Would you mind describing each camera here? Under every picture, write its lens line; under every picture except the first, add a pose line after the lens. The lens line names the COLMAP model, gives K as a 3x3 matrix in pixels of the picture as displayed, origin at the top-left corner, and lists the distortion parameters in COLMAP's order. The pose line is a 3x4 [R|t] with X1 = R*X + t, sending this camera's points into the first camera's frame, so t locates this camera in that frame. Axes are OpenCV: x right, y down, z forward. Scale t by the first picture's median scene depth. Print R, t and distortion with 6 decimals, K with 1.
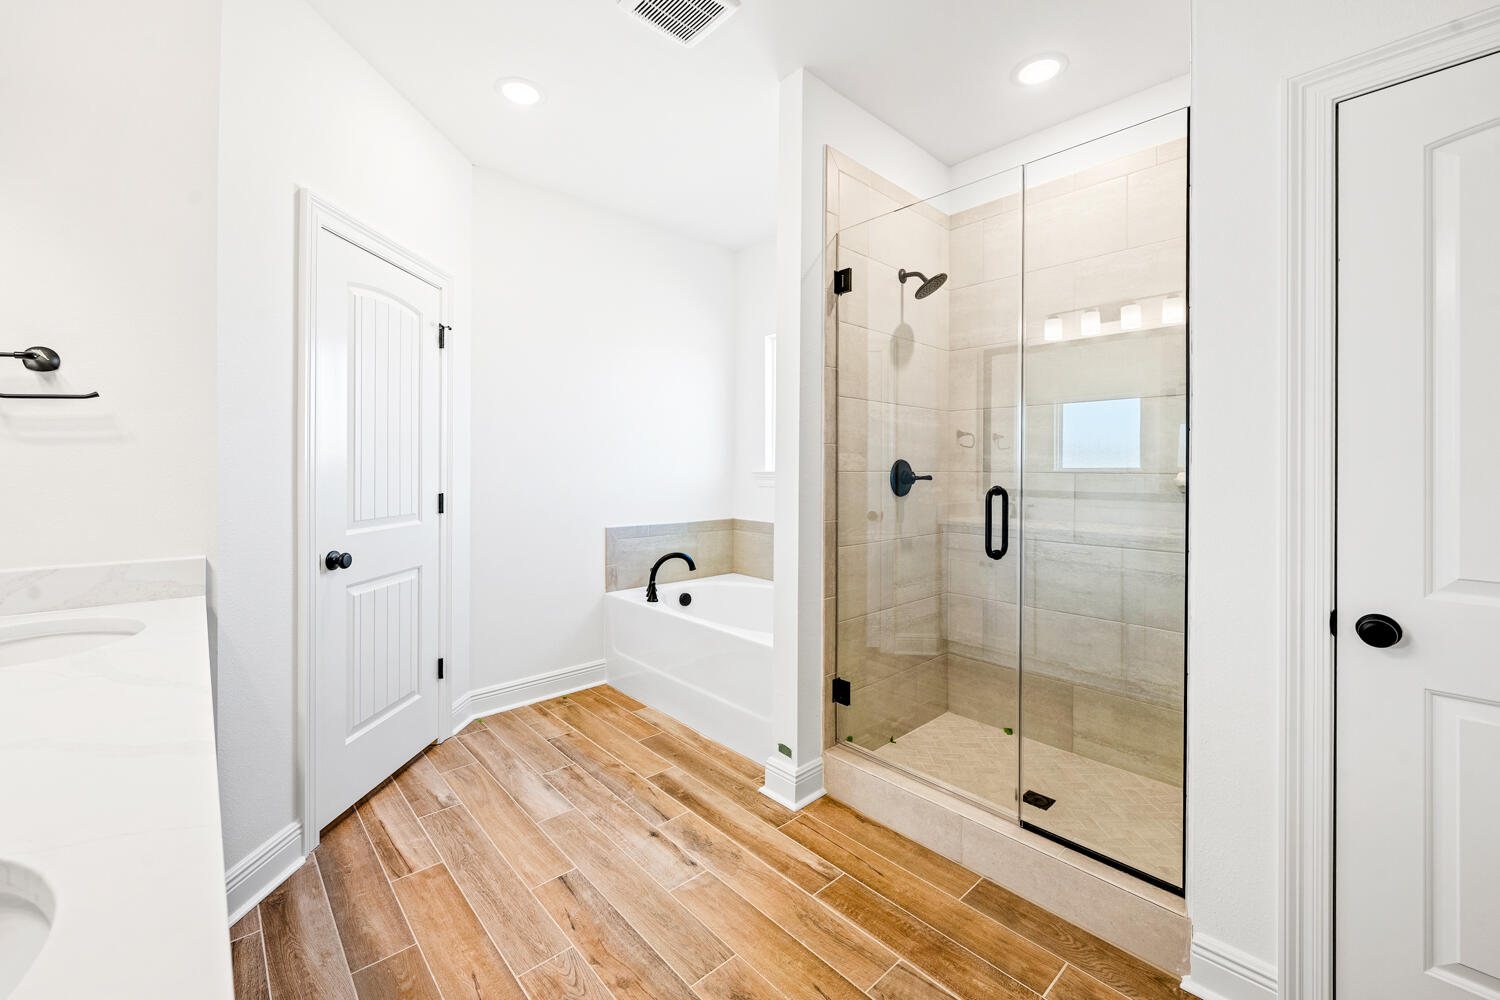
lens RADIAL K [[607.1, 0, 750.8], [0, 607.1, 469.1], [0, 0, 1]] dist [-0.001165, -0.000133]
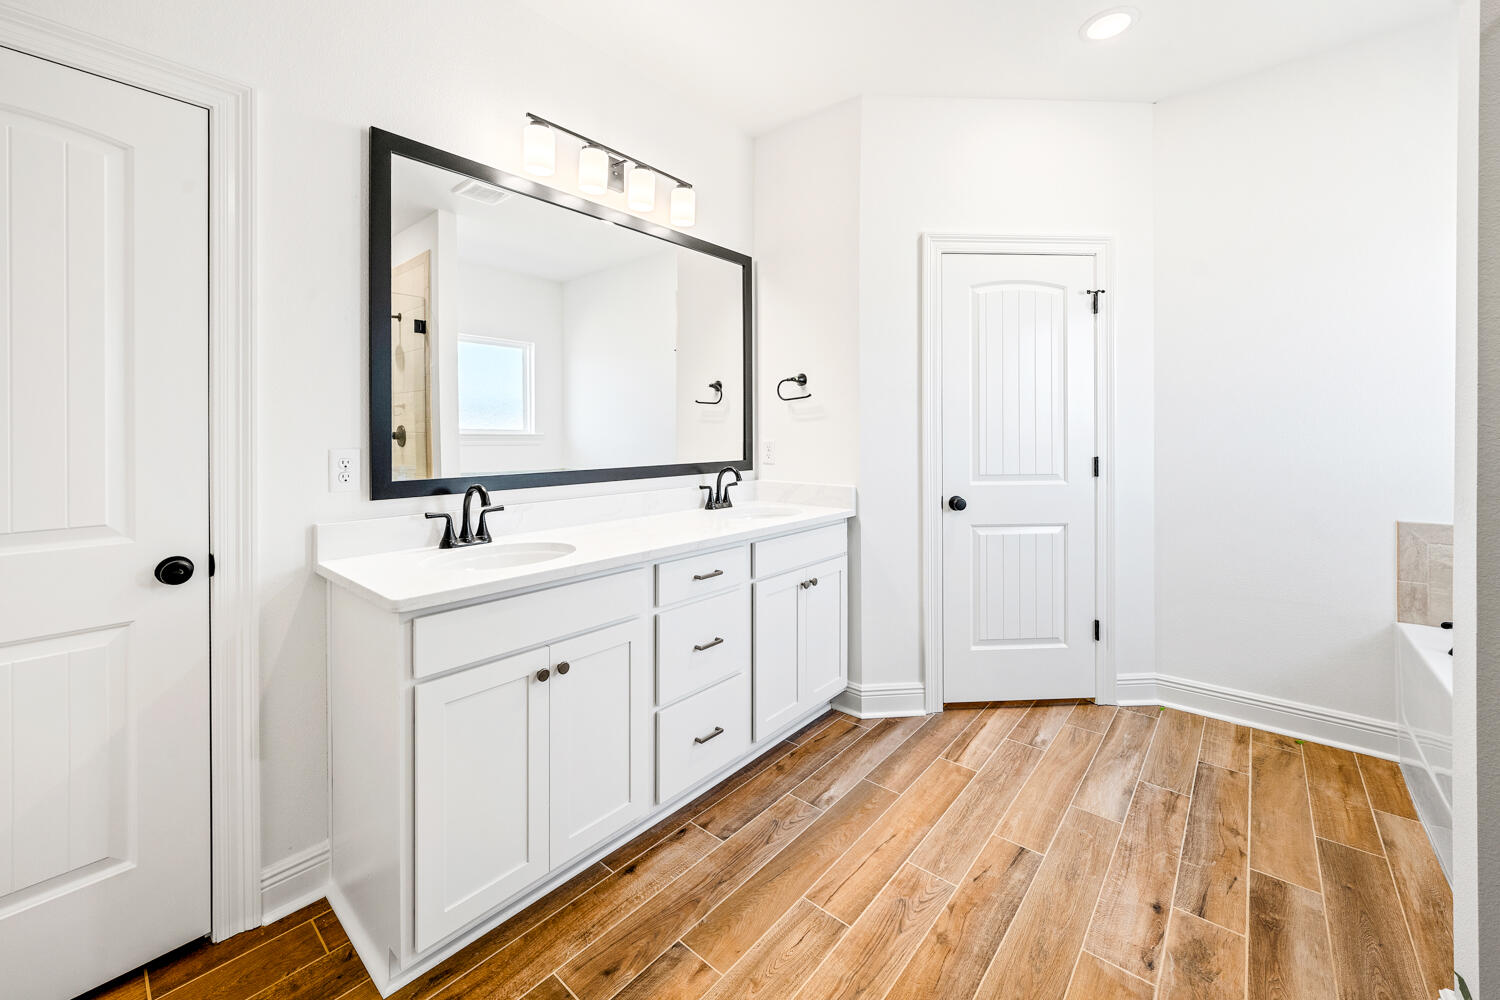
lens RADIAL K [[594.3, 0, 747.5], [0, 594.3, 433.7], [0, 0, 1]] dist [0.001423, 0.000261]
pose [[0.119668, -0.003045, -0.992809, 0.508090], [0.003205, 0.999991, -0.002680, 0.002888], [0.992809, -0.002861, 0.119677, 0.382661]]
